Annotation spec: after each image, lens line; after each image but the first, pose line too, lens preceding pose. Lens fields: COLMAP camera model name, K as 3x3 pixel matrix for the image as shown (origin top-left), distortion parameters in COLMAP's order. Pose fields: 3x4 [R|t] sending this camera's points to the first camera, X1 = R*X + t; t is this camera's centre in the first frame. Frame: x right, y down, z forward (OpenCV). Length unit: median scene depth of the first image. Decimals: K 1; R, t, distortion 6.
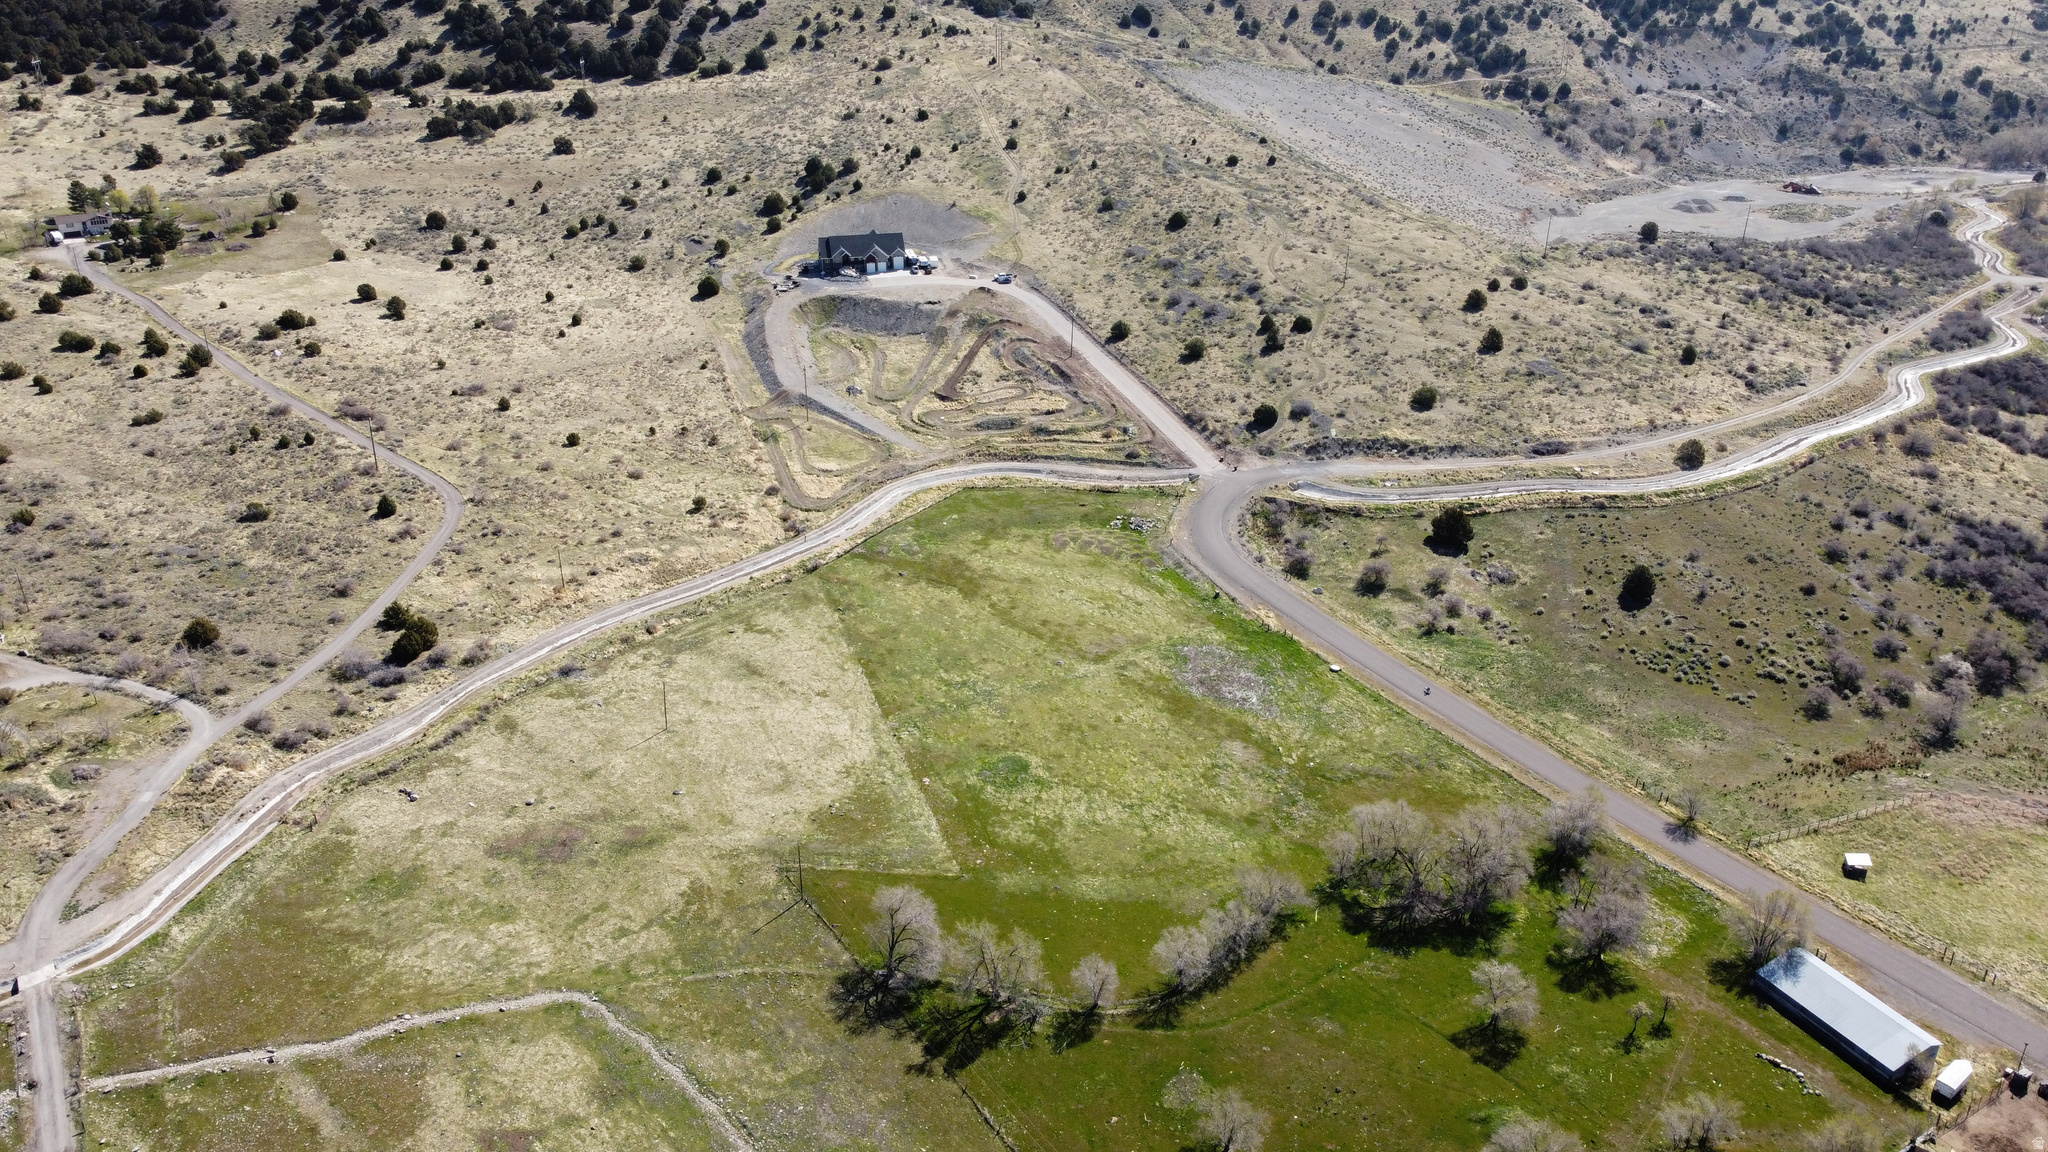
lens RADIAL K [[1552.2, 0, 1024.0], [0, 1552.2, 576.0], [0, 0, 1]] dist [0.001435, -0.005078]
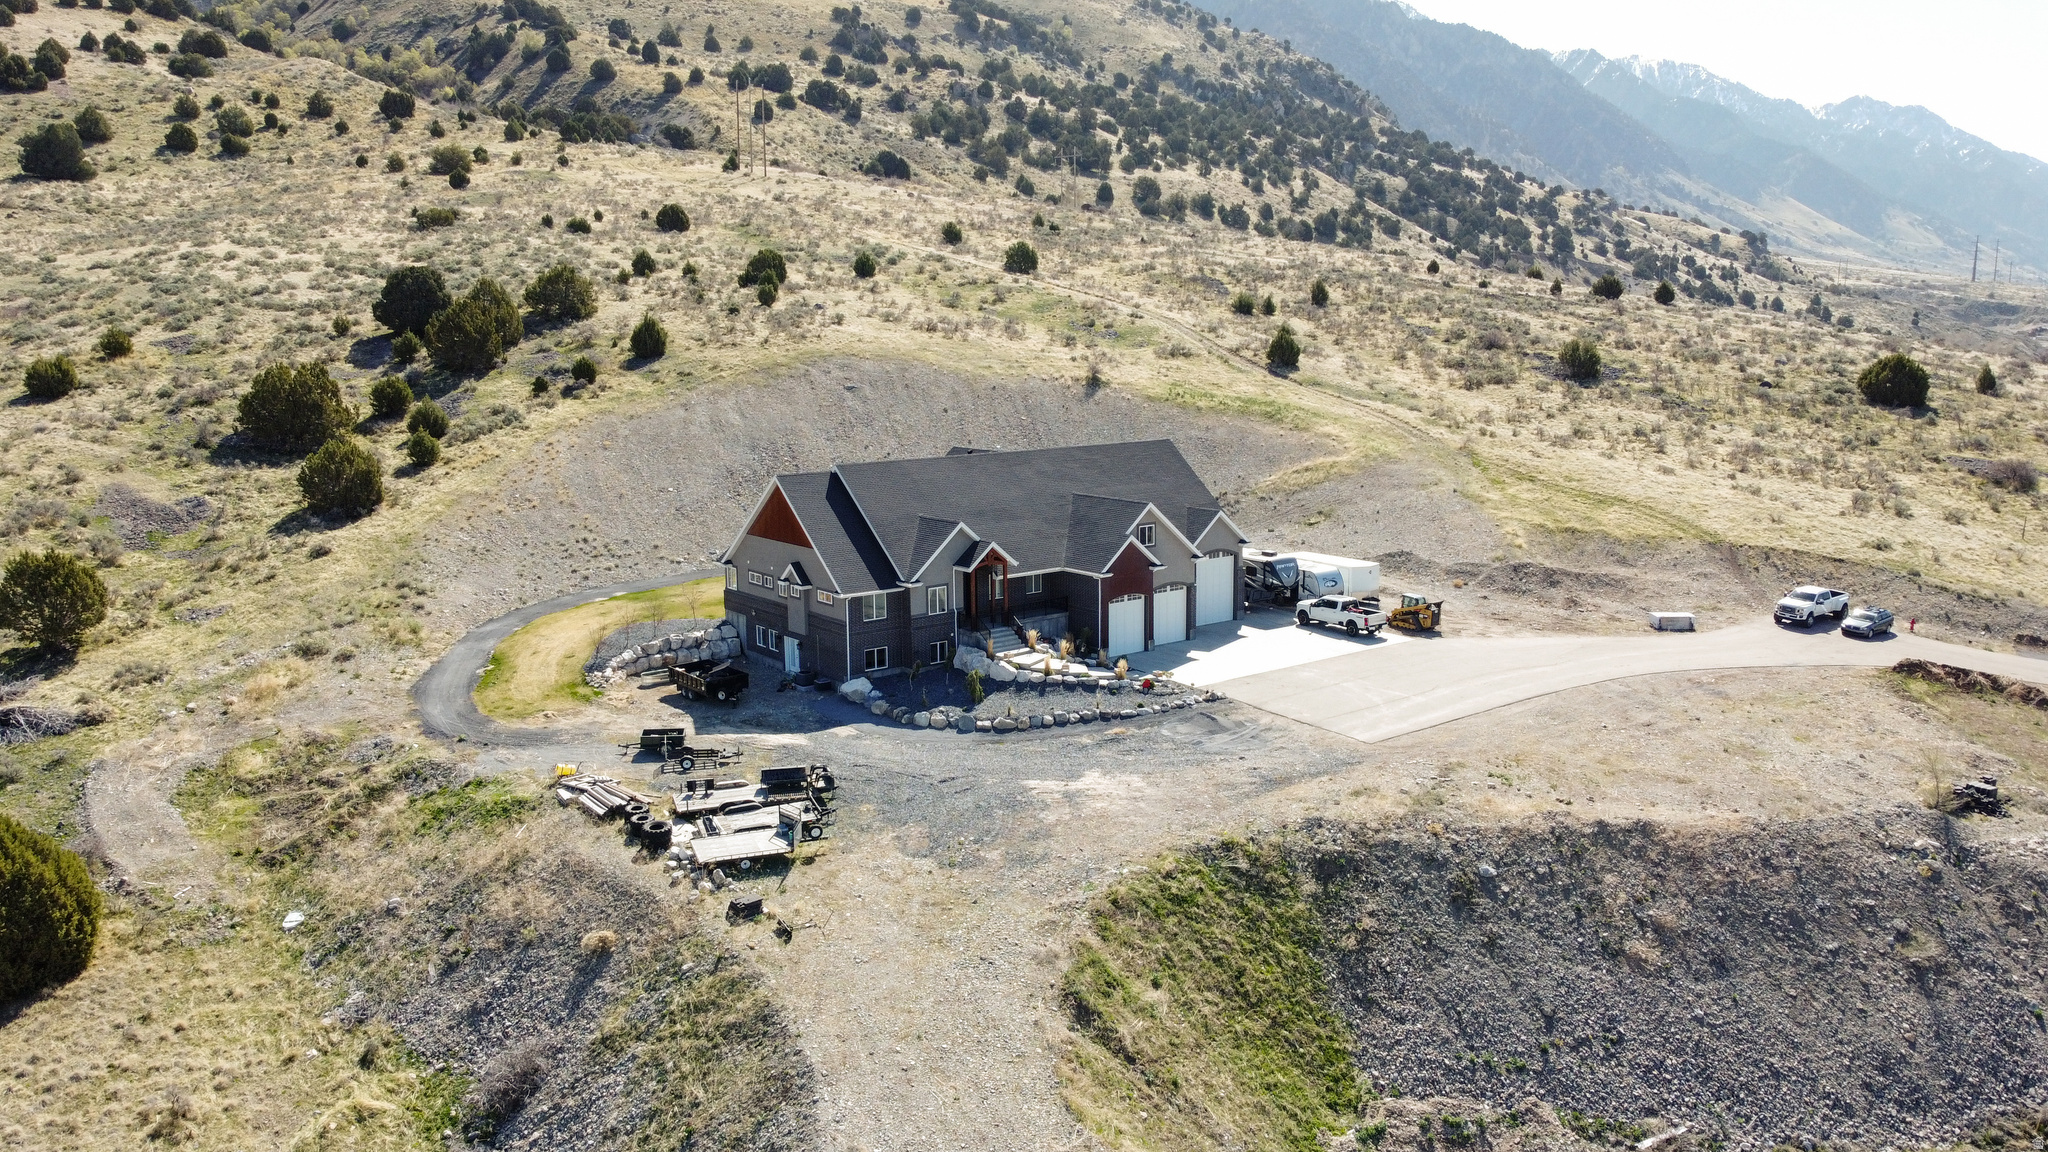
lens RADIAL K [[1552.2, 0, 1024.0], [0, 1552.2, 576.0], [0, 0, 1]] dist [0.001435, -0.005078]
pose [[0.902861, -0.075630, 0.423227, -0.213532], [0.178422, 0.961545, -0.208797, -0.204246], [-0.391161, 0.264028, 0.881636, 1.022483]]
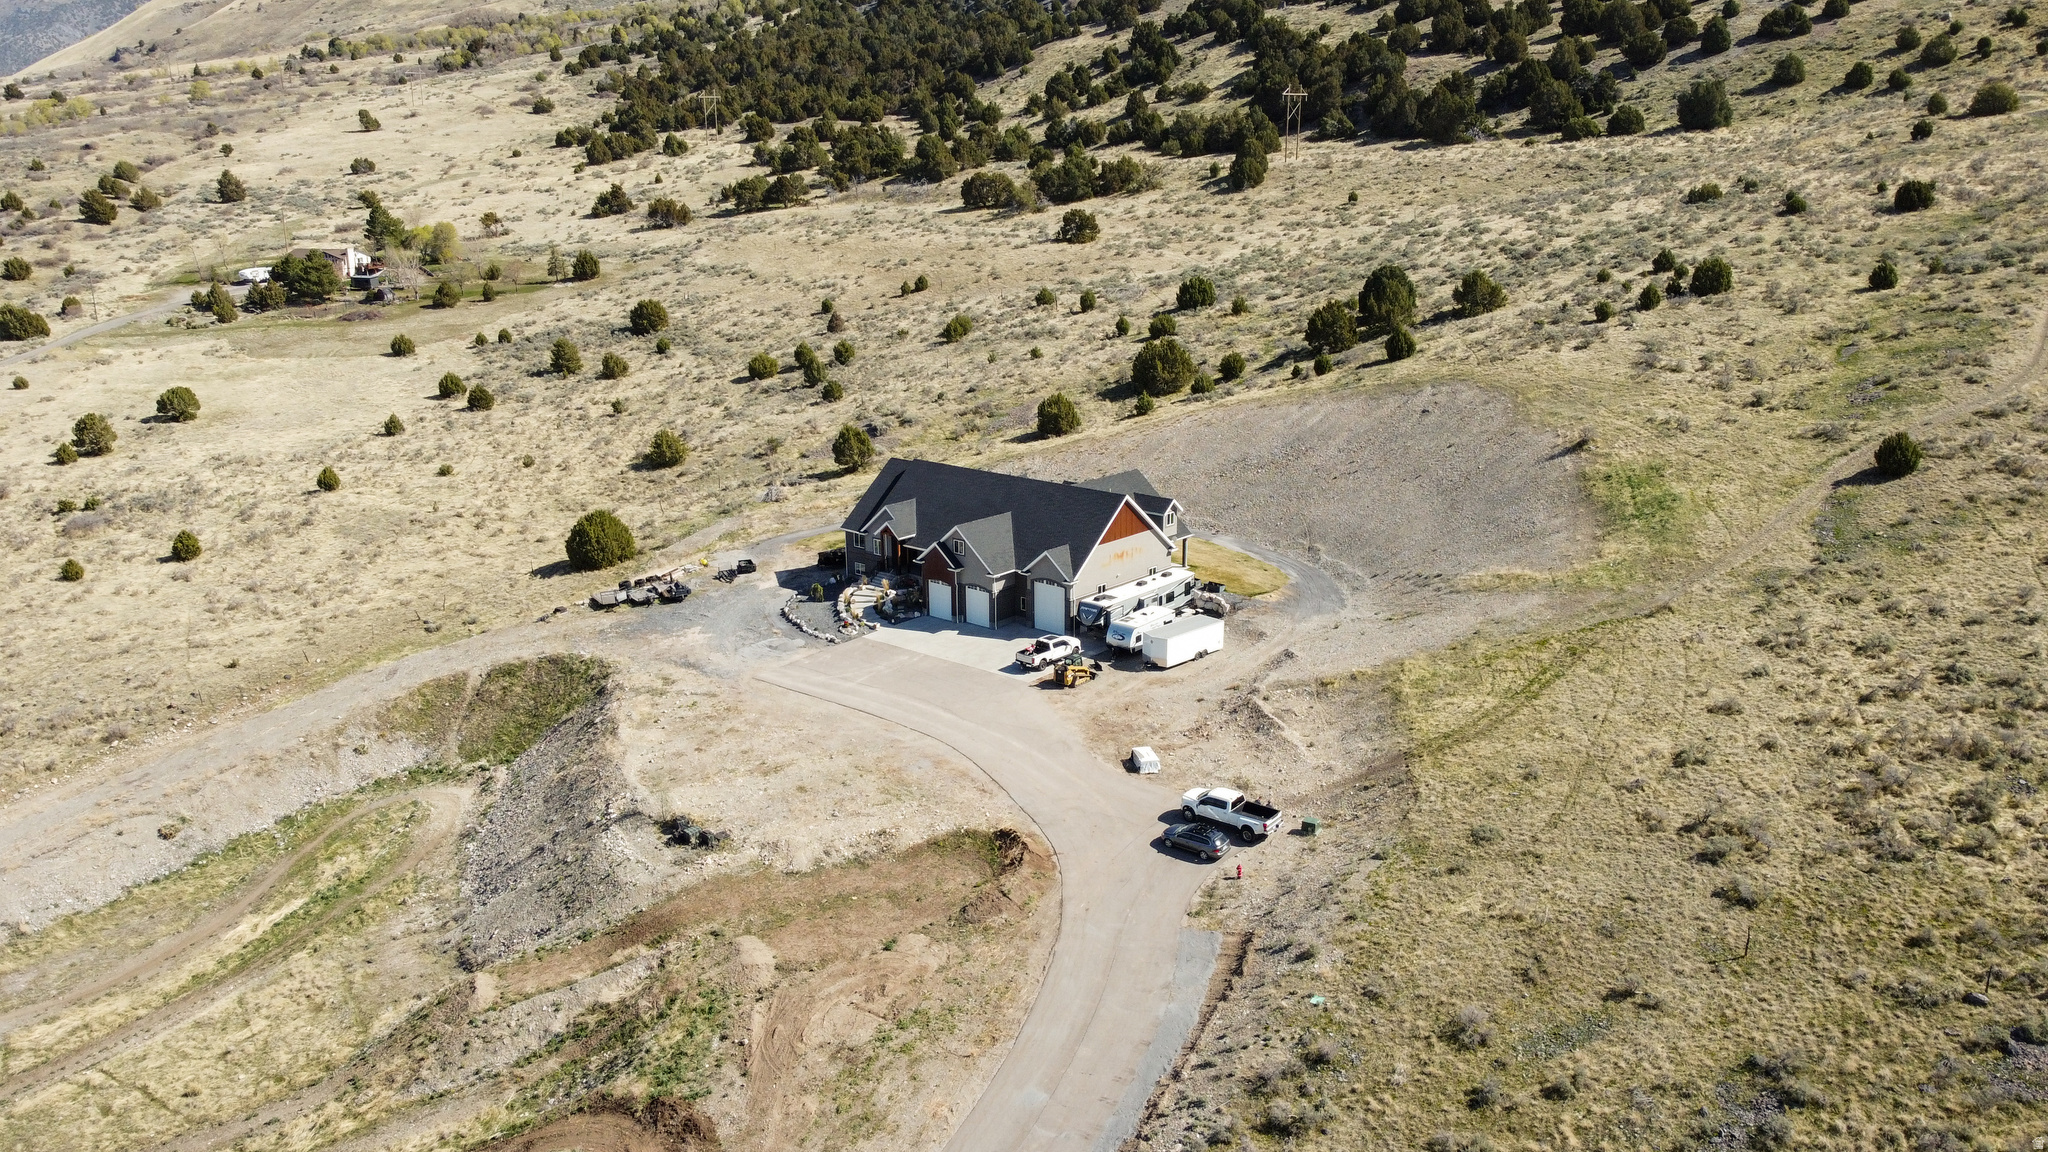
lens RADIAL K [[1552.2, 0, 1024.0], [0, 1552.2, 576.0], [0, 0, 1]] dist [0.001435, -0.005078]
pose [[0.598858, 0.215405, -0.771343, 0.125320], [-0.323245, 0.946222, 0.013279, -0.251393], [0.732722, 0.241381, 0.636282, 1.012259]]
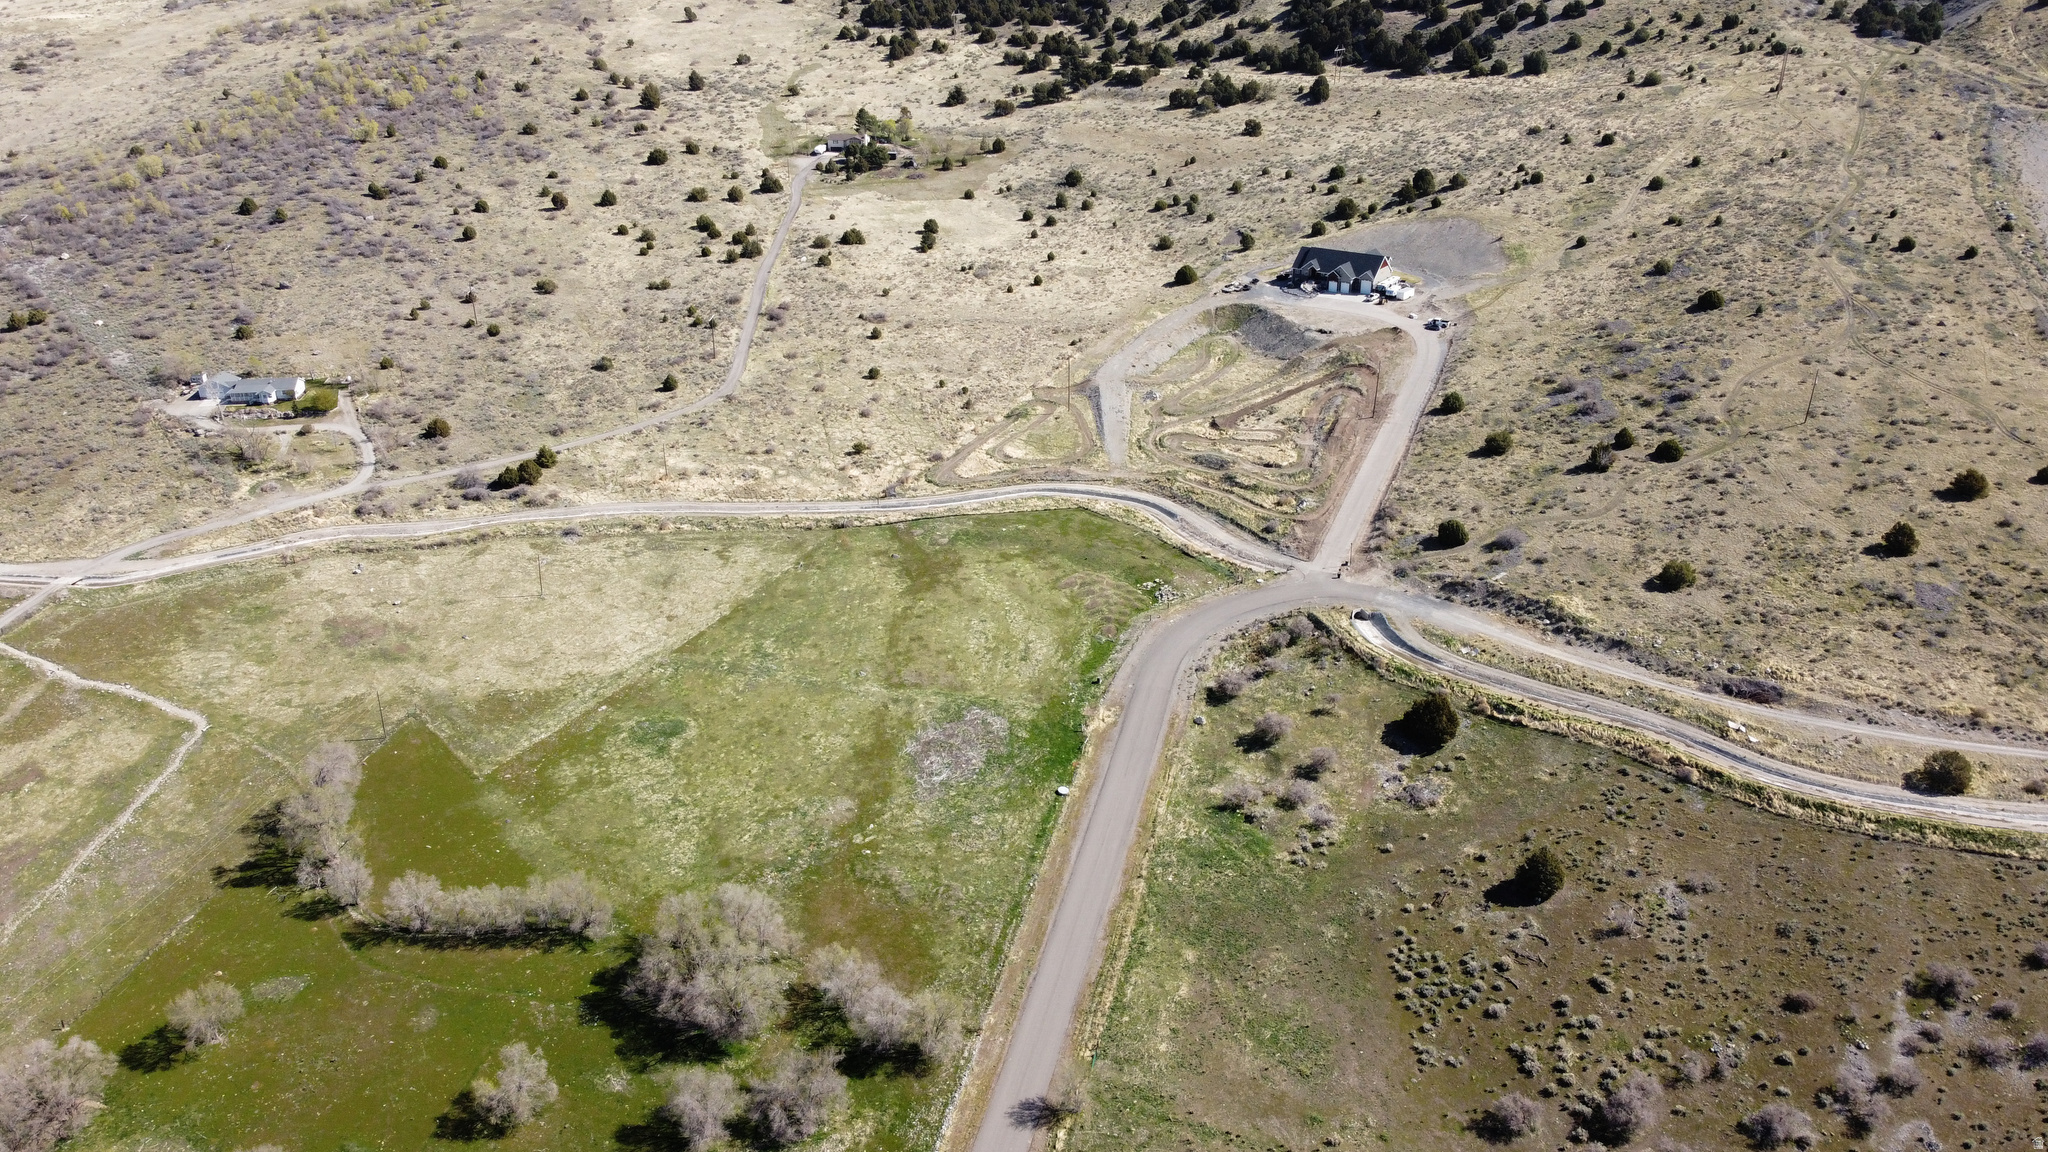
lens RADIAL K [[1552.2, 0, 1024.0], [0, 1552.2, 576.0], [0, 0, 1]] dist [0.001435, -0.005078]
pose [[0.683074, 0.302902, -0.664576, 0.534576], [-0.296740, 0.946553, 0.126423, -0.115714], [0.667350, 0.110849, 0.736448, 0.248524]]
